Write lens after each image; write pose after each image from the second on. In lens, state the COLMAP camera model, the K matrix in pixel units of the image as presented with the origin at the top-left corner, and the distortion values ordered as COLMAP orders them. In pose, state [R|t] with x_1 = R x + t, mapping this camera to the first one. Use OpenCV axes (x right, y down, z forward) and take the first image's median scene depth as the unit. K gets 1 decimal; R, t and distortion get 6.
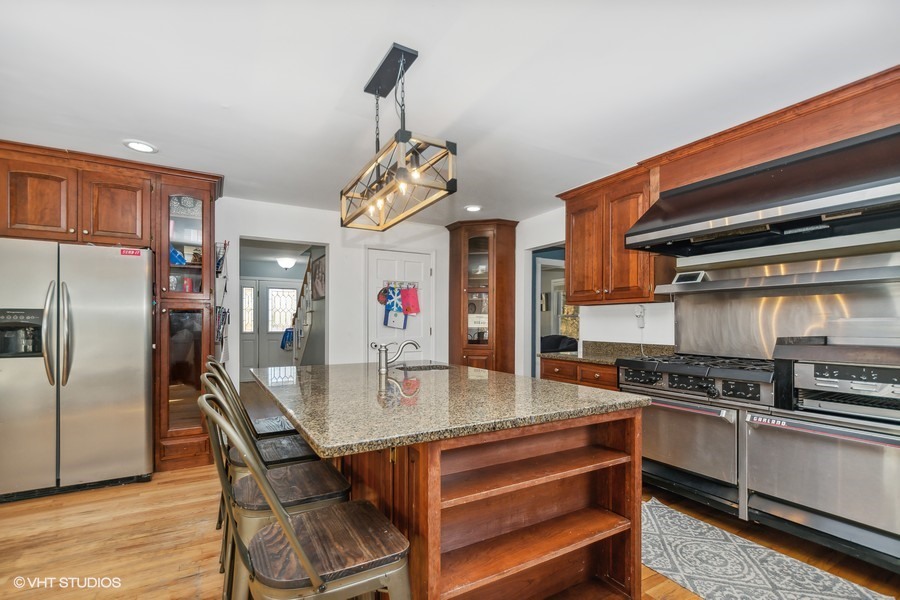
lens RADIAL K [[407.8, 0, 449.9], [0, 407.8, 321.5], [0, 0, 1]] dist [0.000567, 0.000037]
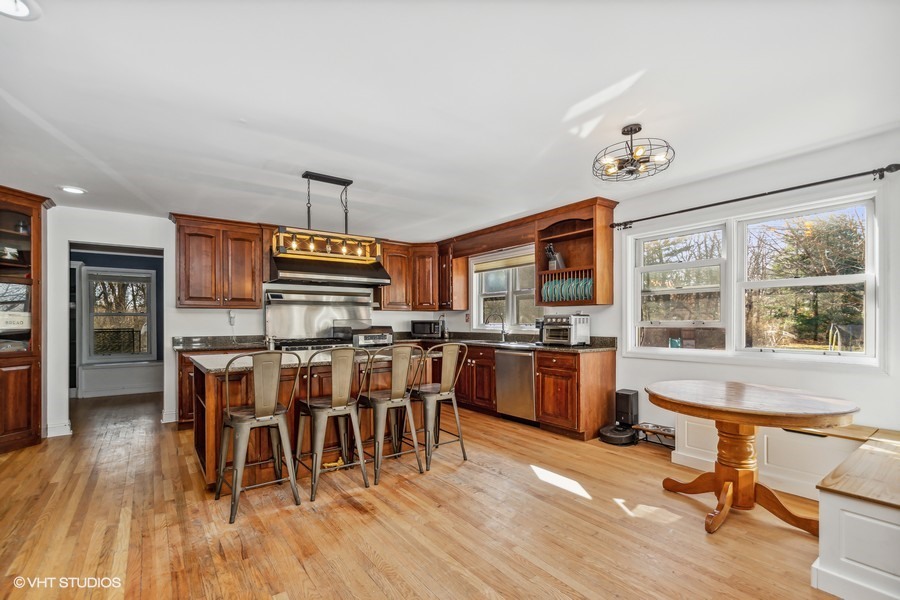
lens RADIAL K [[407.8, 0, 449.9], [0, 407.8, 321.5], [0, 0, 1]] dist [0.000567, 0.000037]
pose [[-0.098326, -0.006448, 0.995133, -1.170641], [-0.004609, 0.999971, 0.006024, -0.011657], [-0.995144, -0.003994, -0.098353, 0.386751]]
